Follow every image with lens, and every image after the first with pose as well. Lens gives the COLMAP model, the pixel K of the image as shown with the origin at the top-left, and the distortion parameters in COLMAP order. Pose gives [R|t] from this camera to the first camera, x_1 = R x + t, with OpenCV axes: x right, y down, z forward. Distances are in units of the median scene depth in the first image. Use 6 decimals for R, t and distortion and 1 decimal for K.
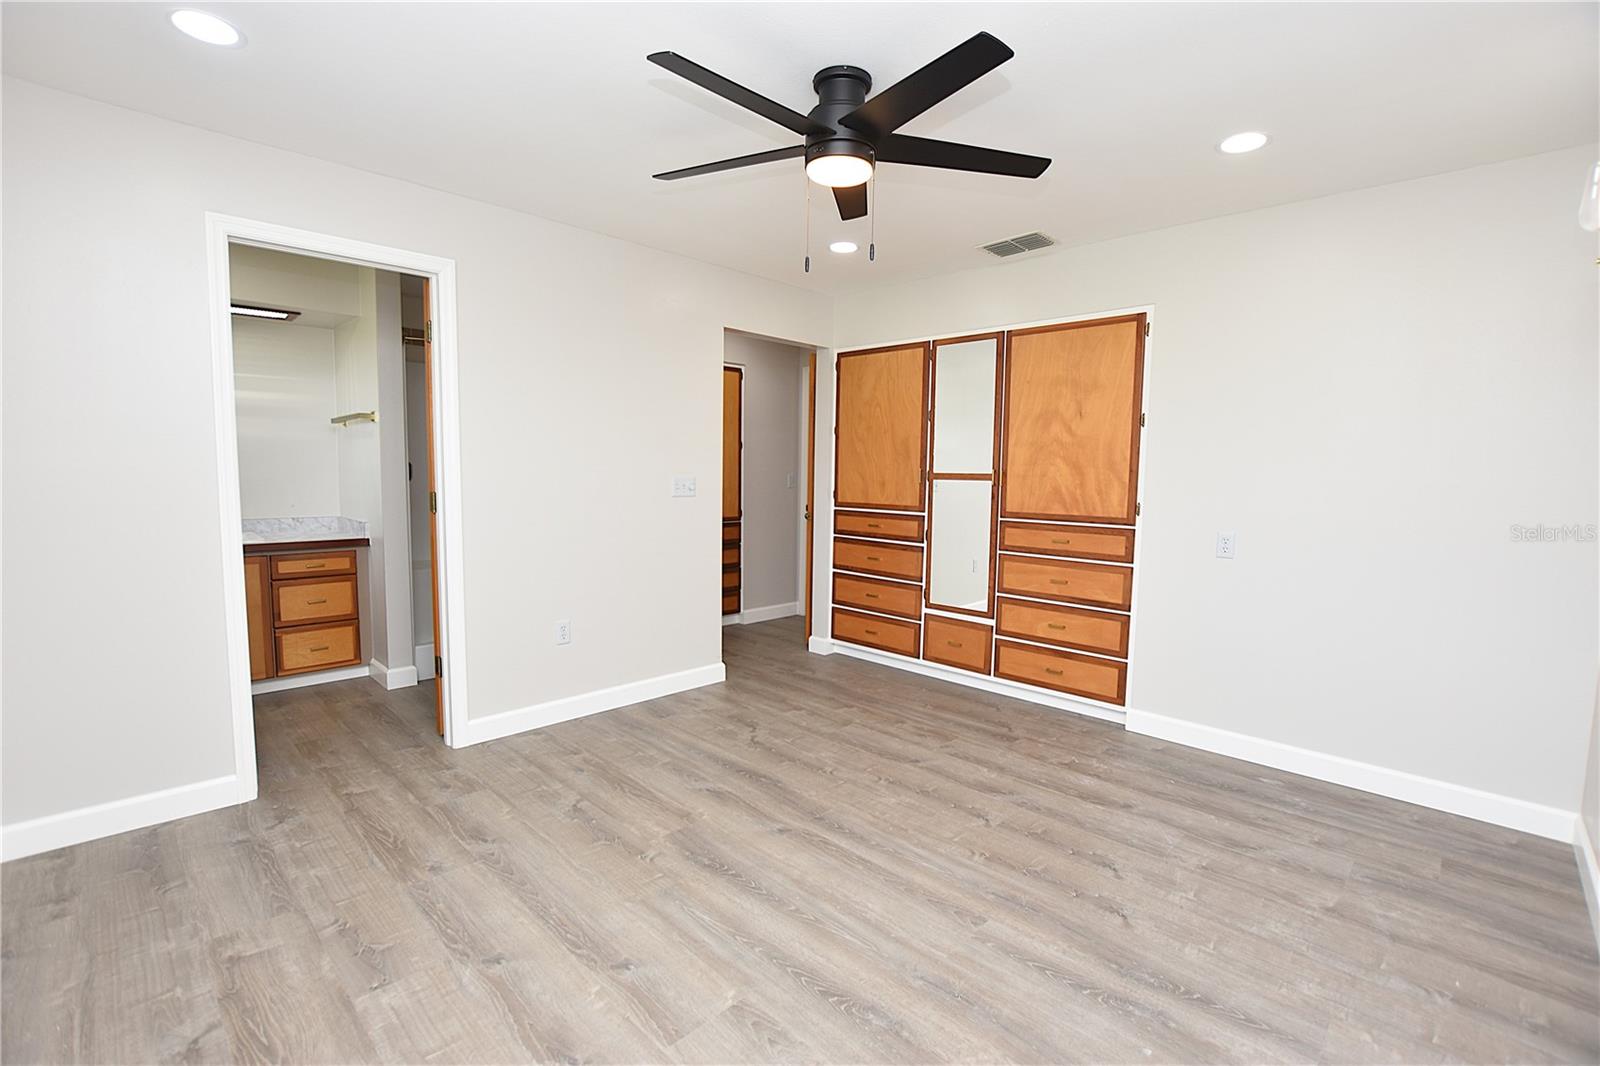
lens RADIAL K [[708.8, 0, 802.4], [0, 708.8, 540.0], [0, 0, 1]] dist [-0.026518, 0.000434]
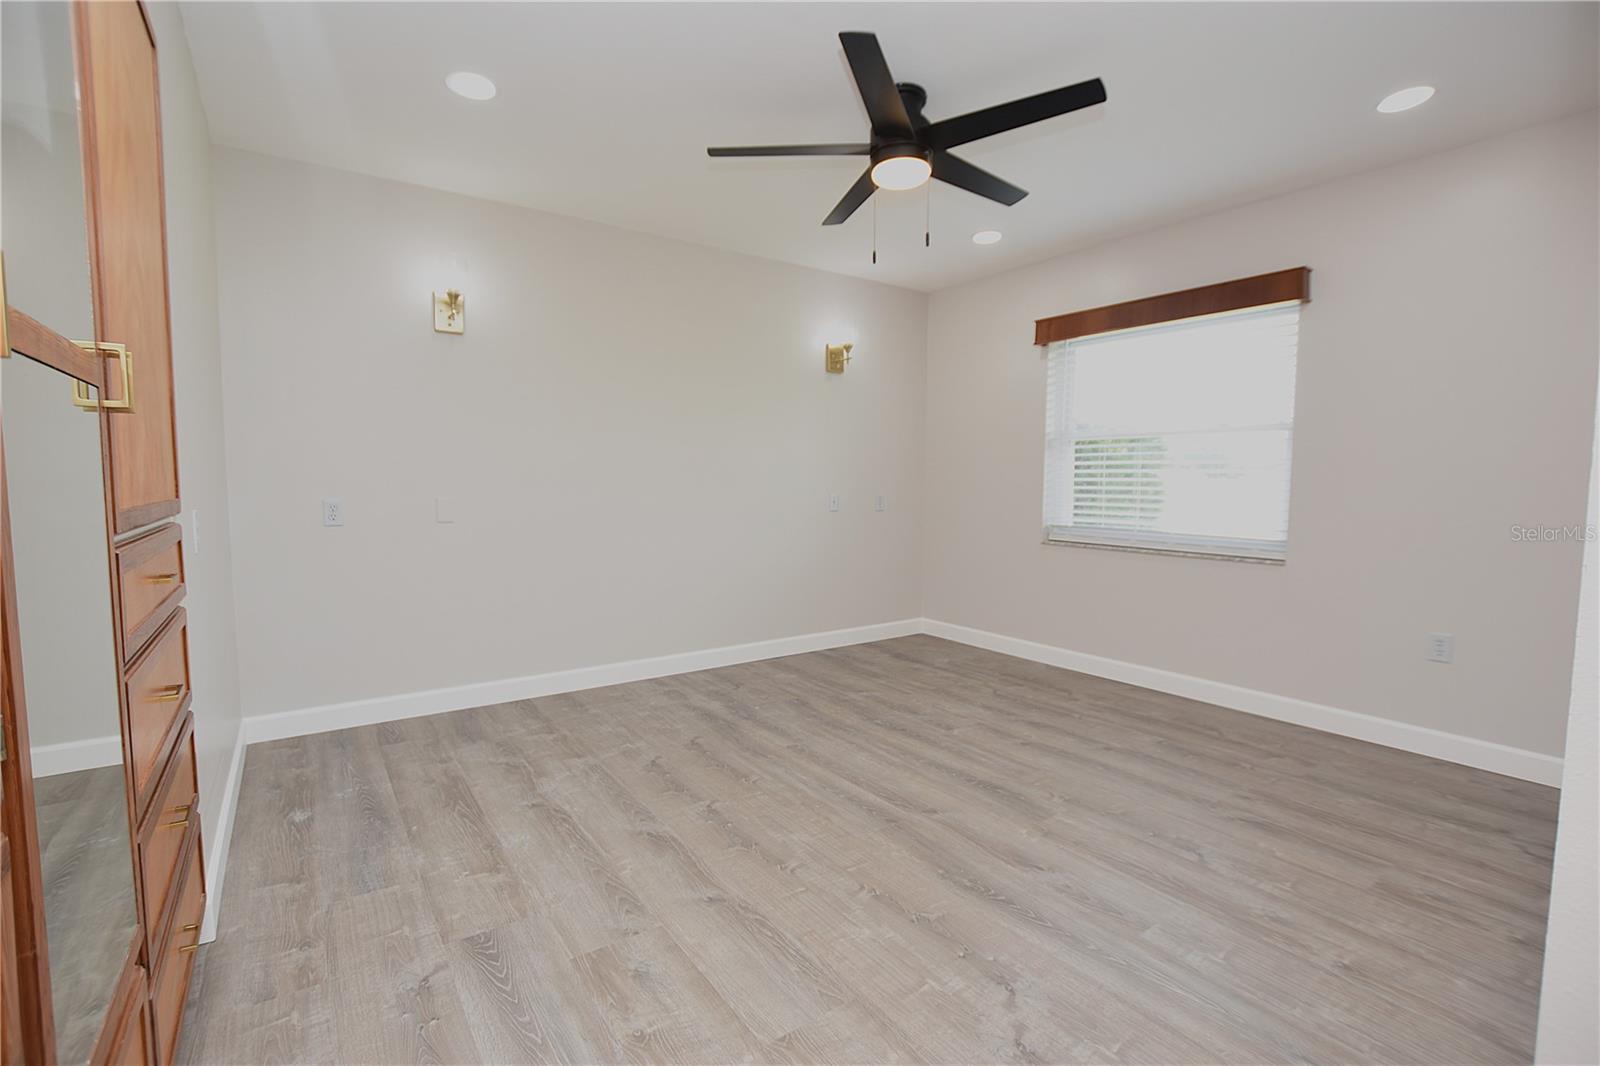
lens RADIAL K [[708.8, 0, 809.3], [0, 708.8, 526.9], [0, 0, 1]] dist [-0.026518, 0.000434]
pose [[-0.986105, -0.032203, 0.162971, -0.007420], [-0.005051, 0.986389, 0.164349, -0.123667], [-0.166046, 0.161242, -0.972846, 1.943672]]
